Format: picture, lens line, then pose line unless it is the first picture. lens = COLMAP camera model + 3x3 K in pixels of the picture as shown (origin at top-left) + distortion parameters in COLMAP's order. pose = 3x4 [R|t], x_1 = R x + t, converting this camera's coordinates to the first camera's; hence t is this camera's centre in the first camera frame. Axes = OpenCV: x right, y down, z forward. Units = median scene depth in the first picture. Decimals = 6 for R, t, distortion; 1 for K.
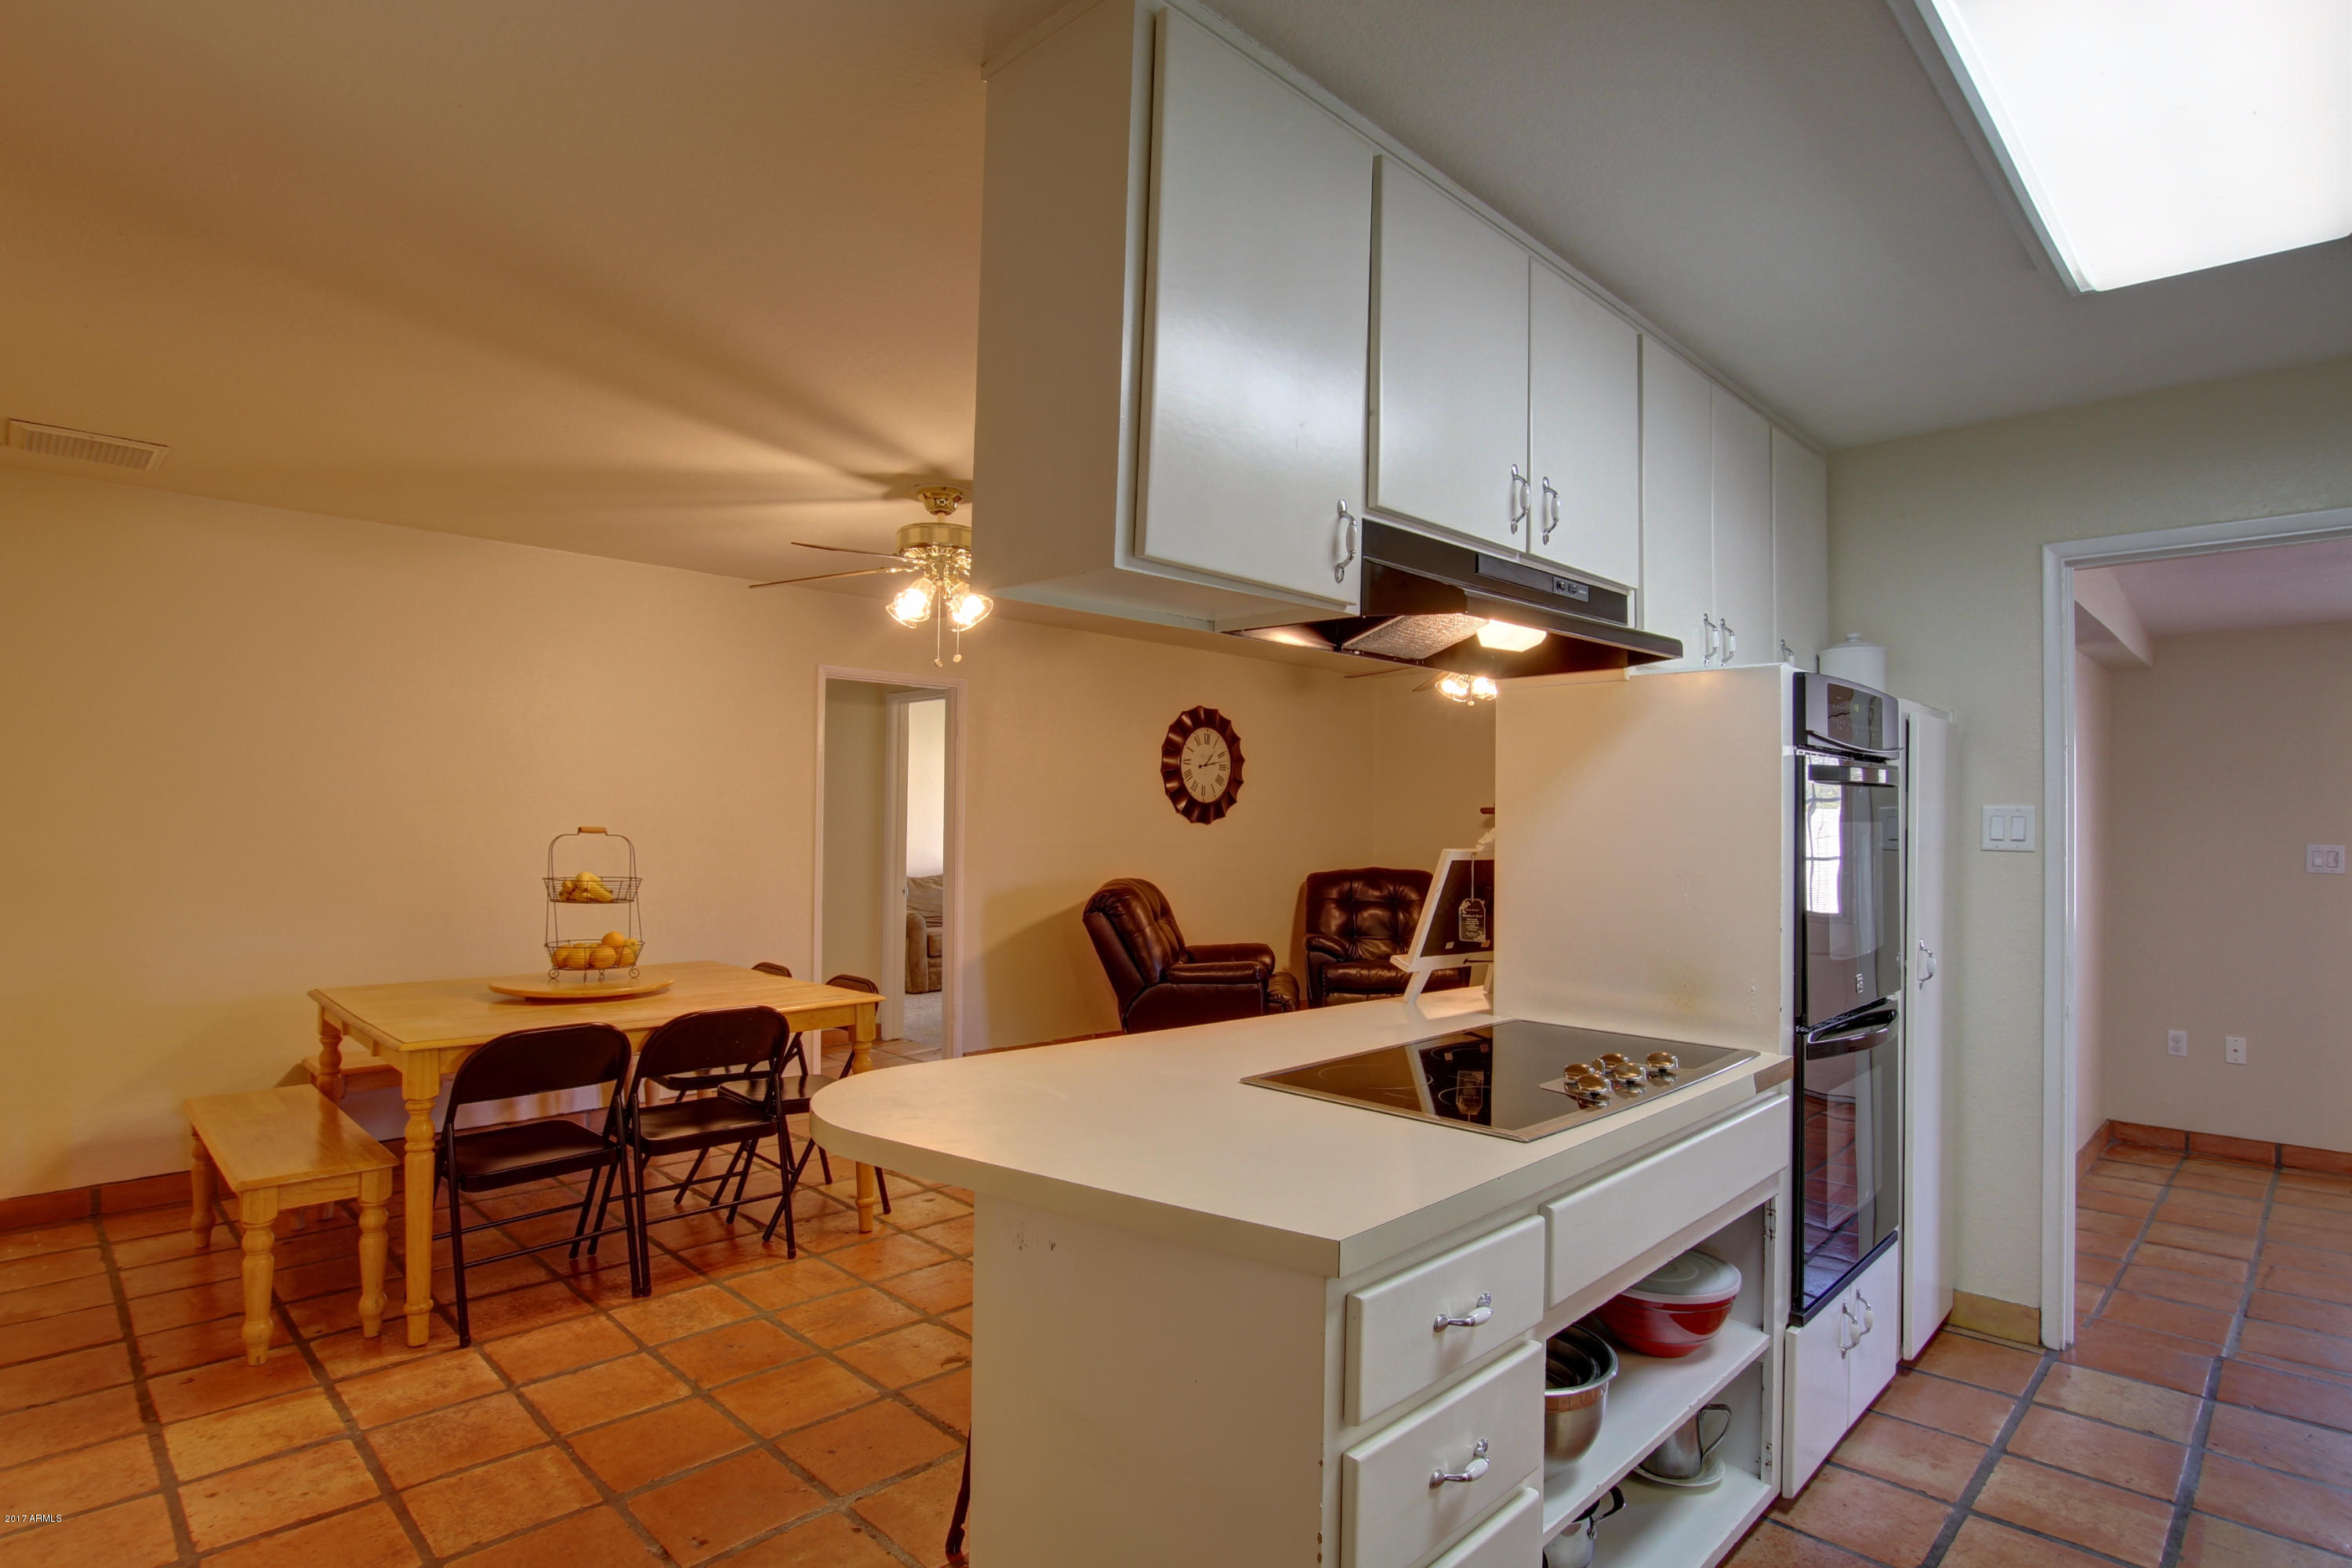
lens RADIAL K [[1186.5, 0, 1139.7], [0, 1186.5, 809.8], [0, 0, 1]] dist [0.000913, -0.000438]
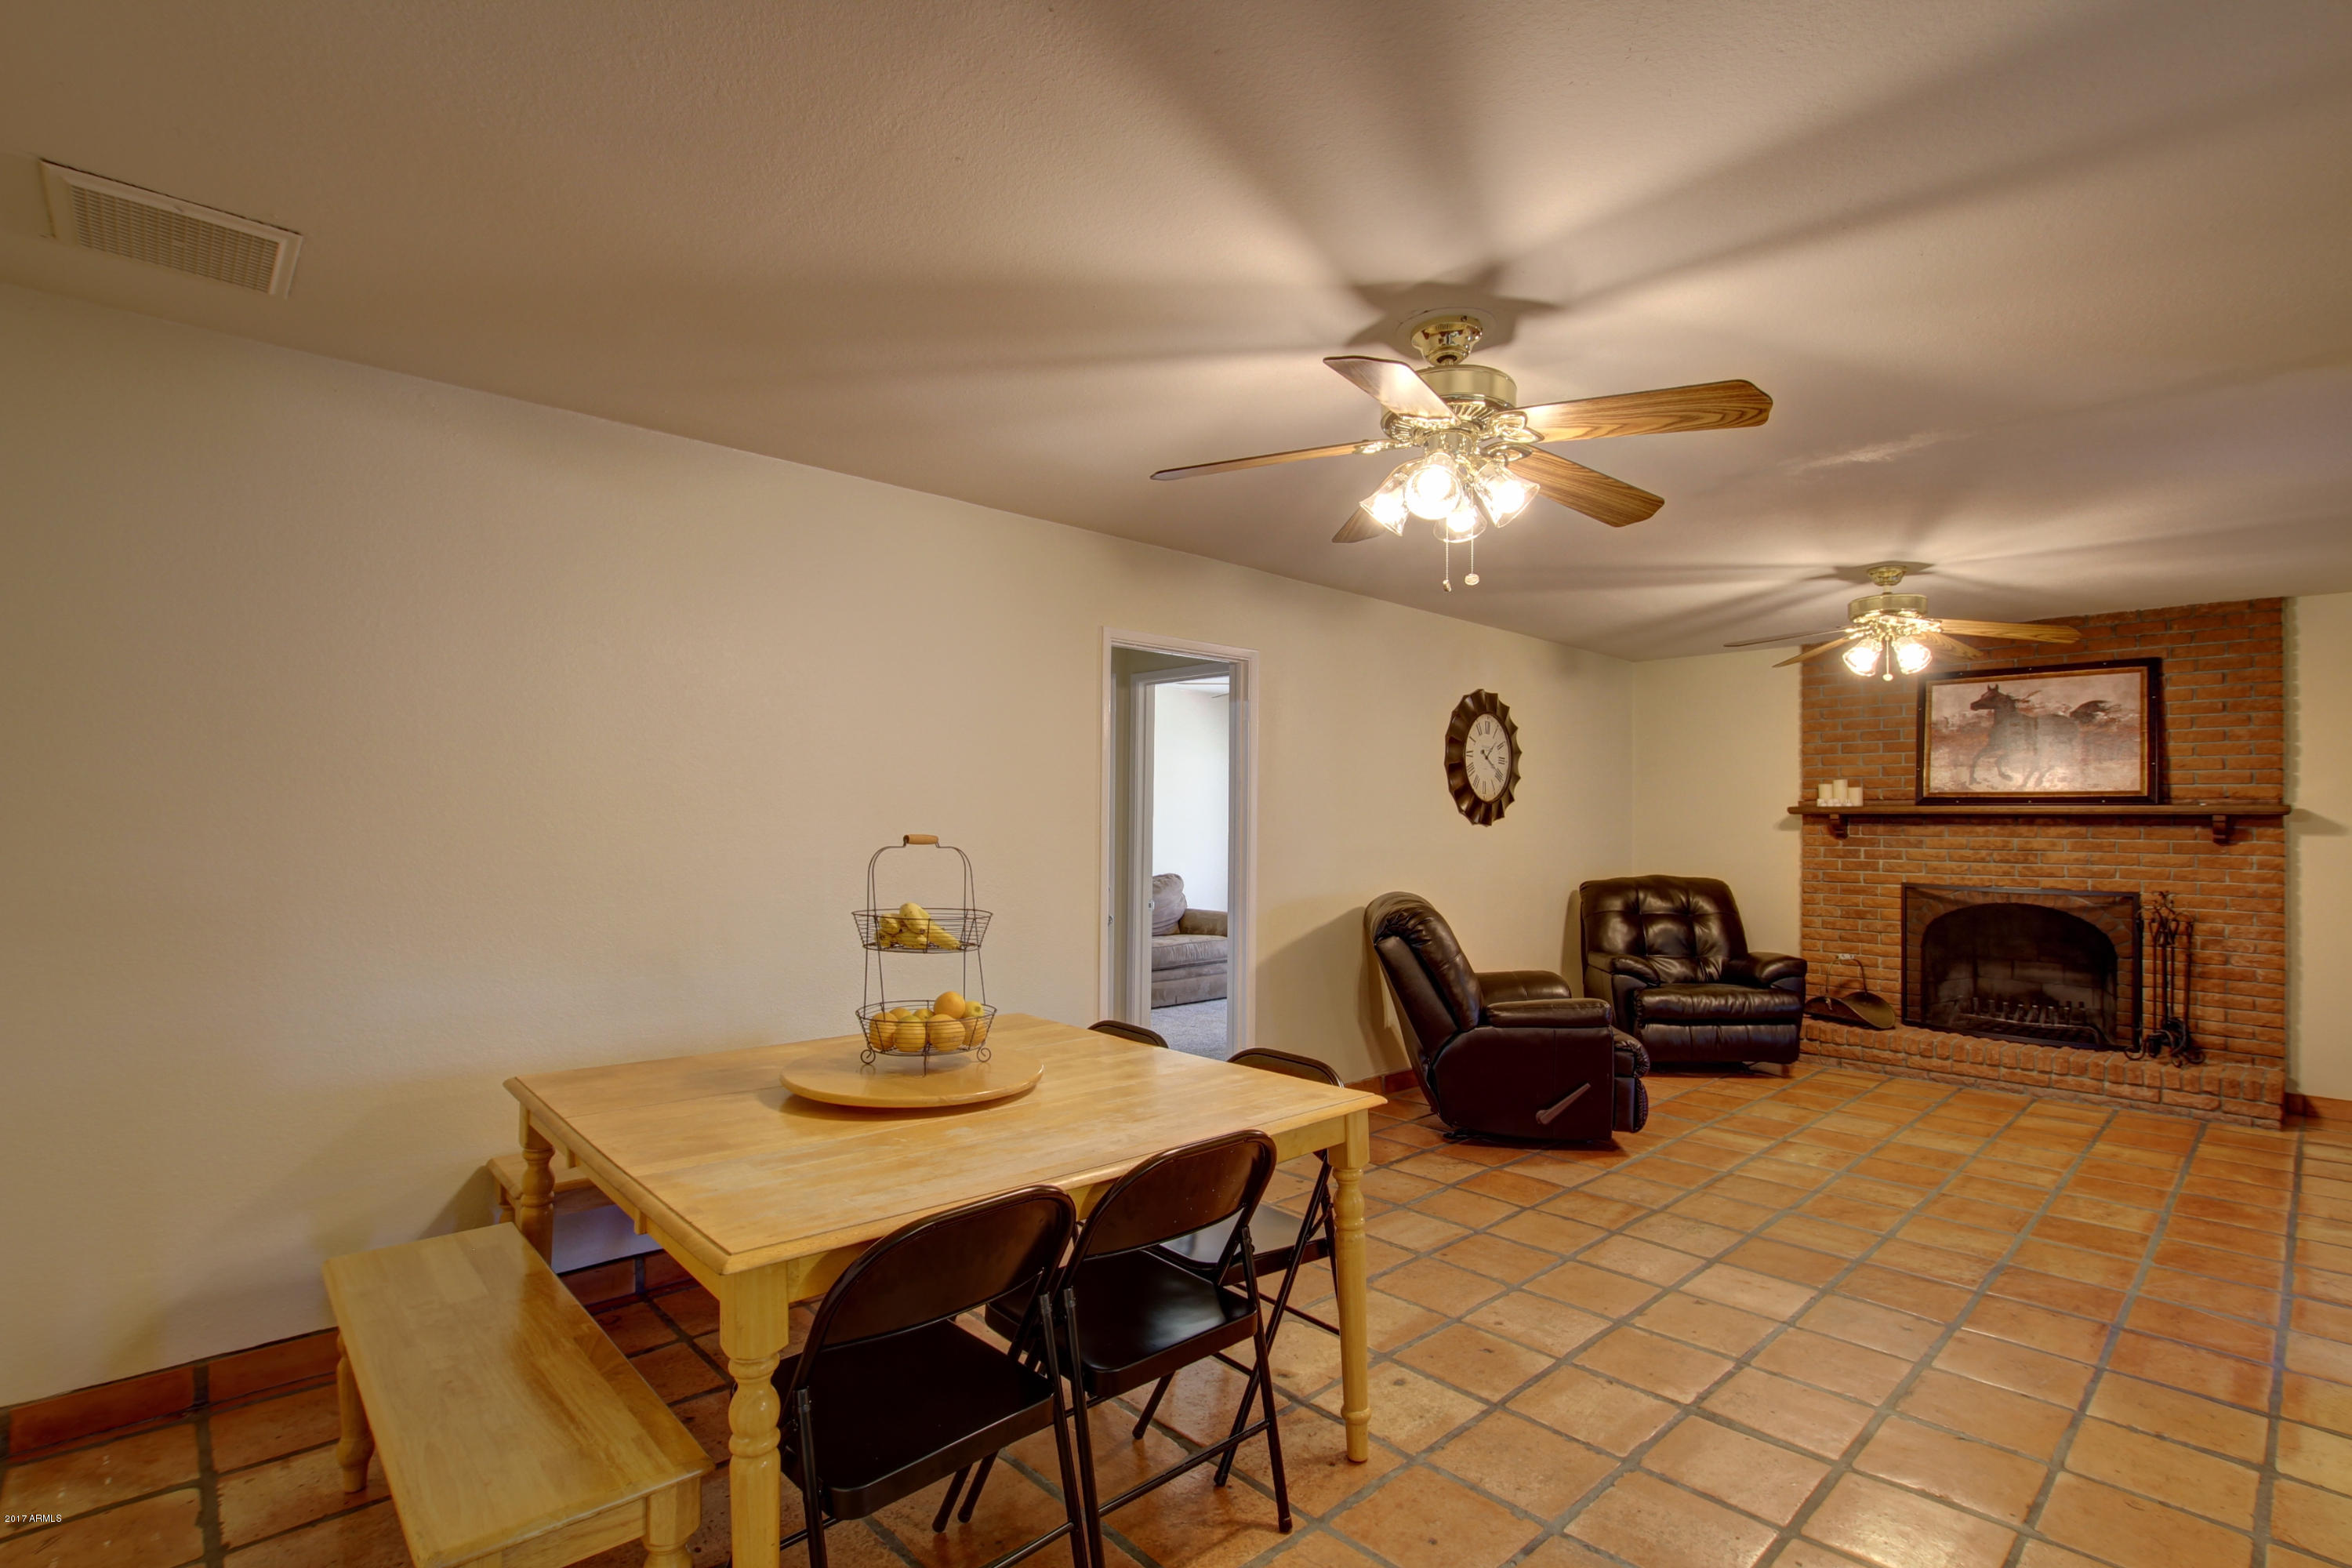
lens RADIAL K [[1098.2, 0, 1179.4], [0, 1098.2, 809.6], [0, 0, 1]] dist [-0.012477, 0.001091]
pose [[0.999865, -0.001709, -0.016337, -0.270482], [0.001698, 0.999998, -0.000722, 0.000599], [0.016338, 0.000694, 0.999866, 0.340510]]
